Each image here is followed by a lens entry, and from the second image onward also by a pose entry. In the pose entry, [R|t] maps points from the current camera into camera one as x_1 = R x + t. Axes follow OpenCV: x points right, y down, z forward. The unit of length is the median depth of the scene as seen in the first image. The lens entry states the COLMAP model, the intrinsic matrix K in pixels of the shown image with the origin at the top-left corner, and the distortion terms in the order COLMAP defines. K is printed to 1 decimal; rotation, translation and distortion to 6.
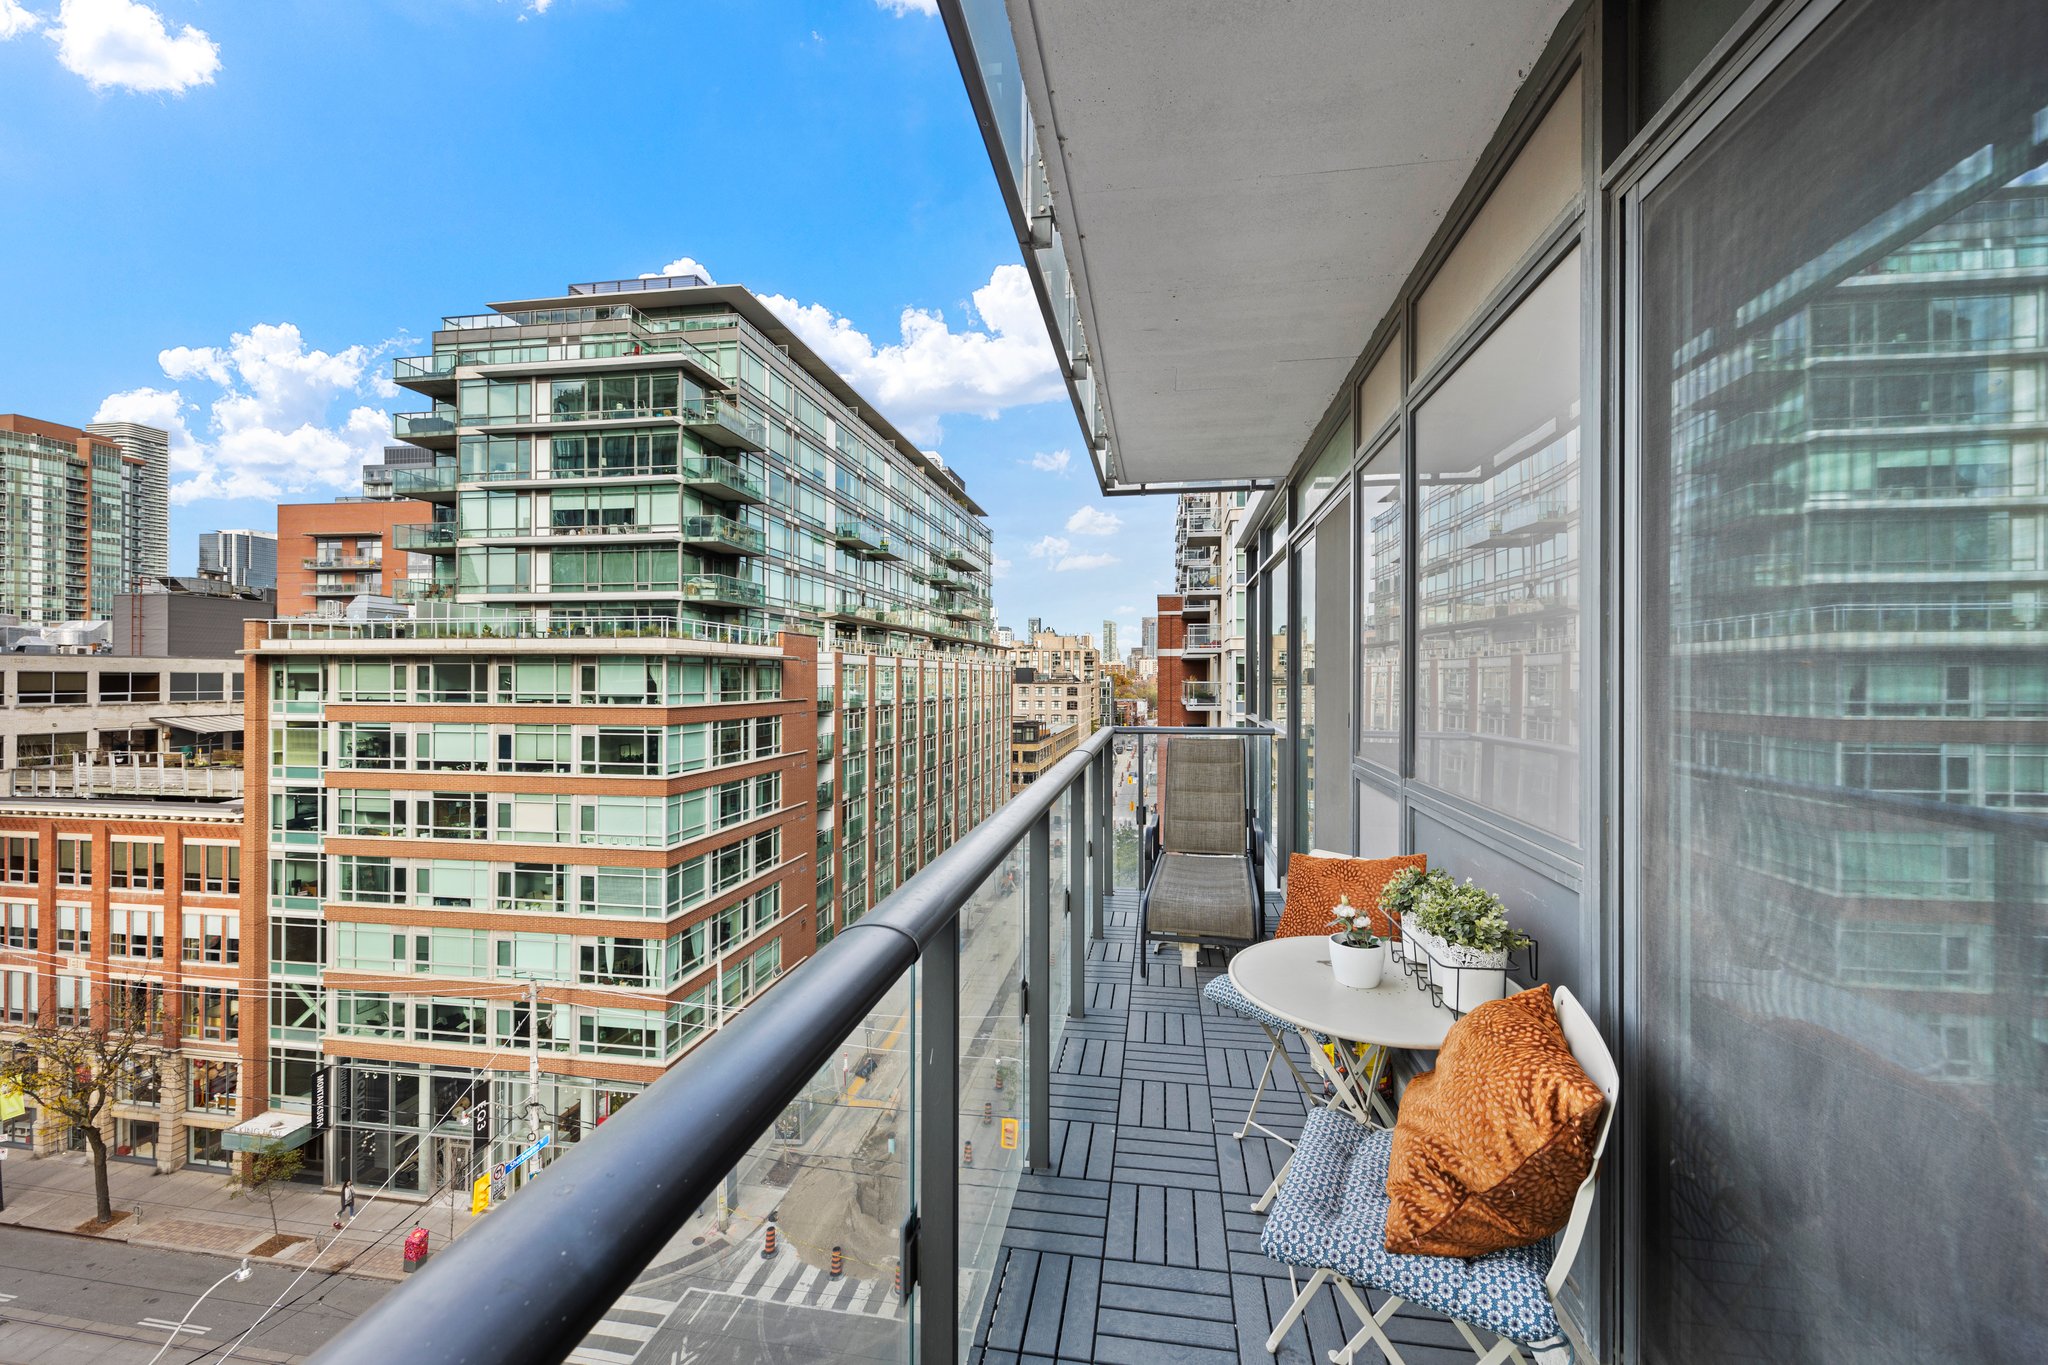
lens RADIAL K [[817.5, 0, 1025.1], [0, 817.5, 676.5], [0, 0, 1]] dist [-0.000866, -0.000402]
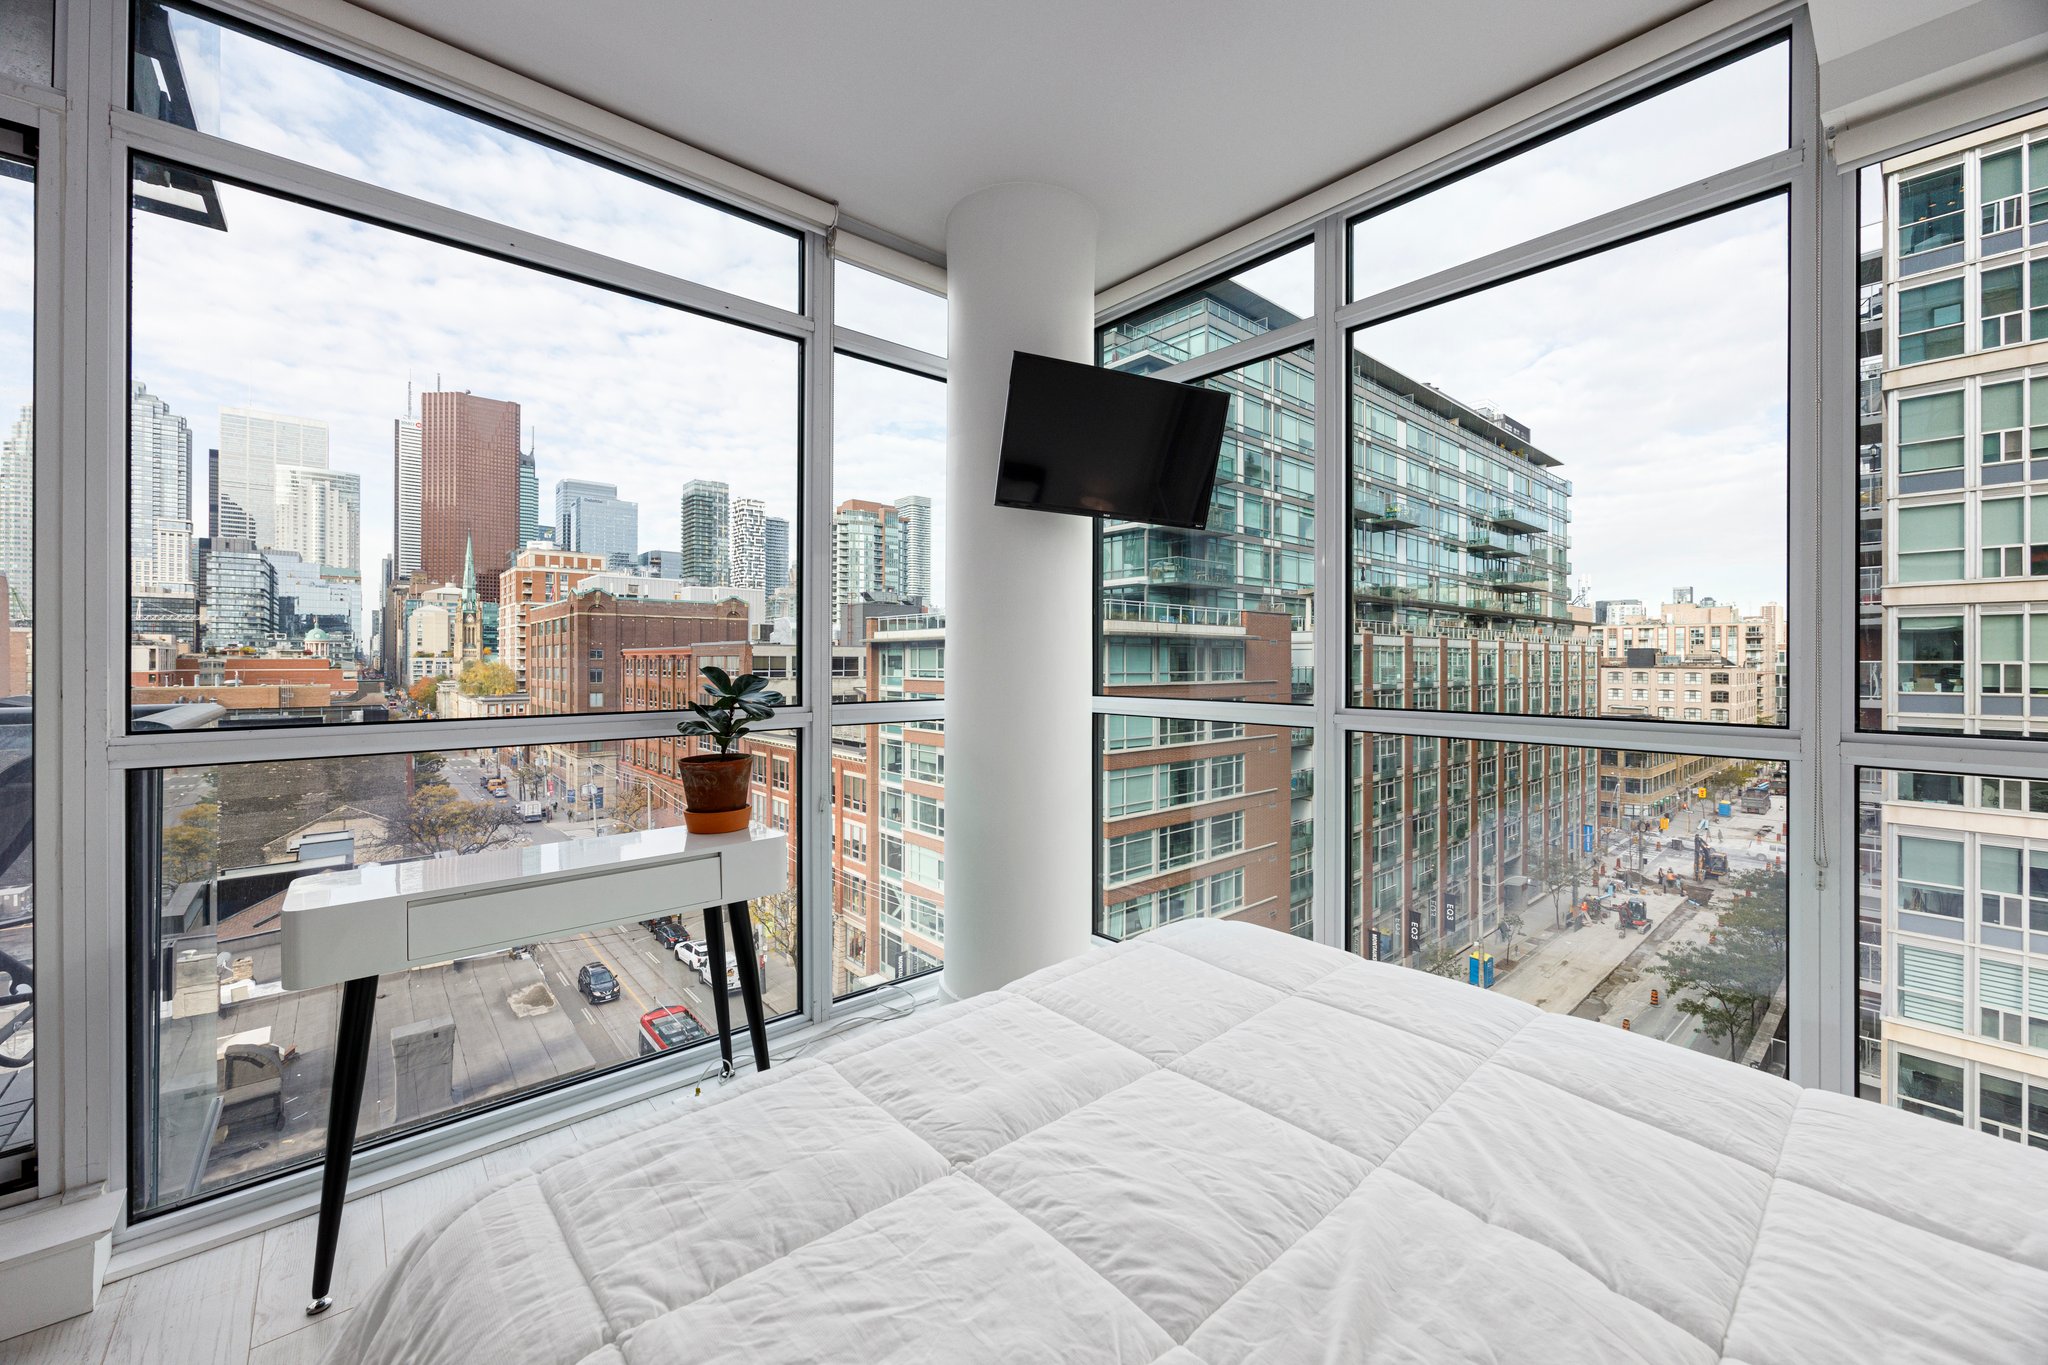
lens RADIAL K [[783.4, 0, 1028.9], [0, 783.4, 660.6], [0, 0, 1]] dist [-0.008896, 0.000064]
pose [[0.772776, -0.001983, -0.634675, 0.100524], [0.001895, 0.999998, -0.000816, 0.004764], [0.634676, -0.000572, 0.772778, 0.126884]]
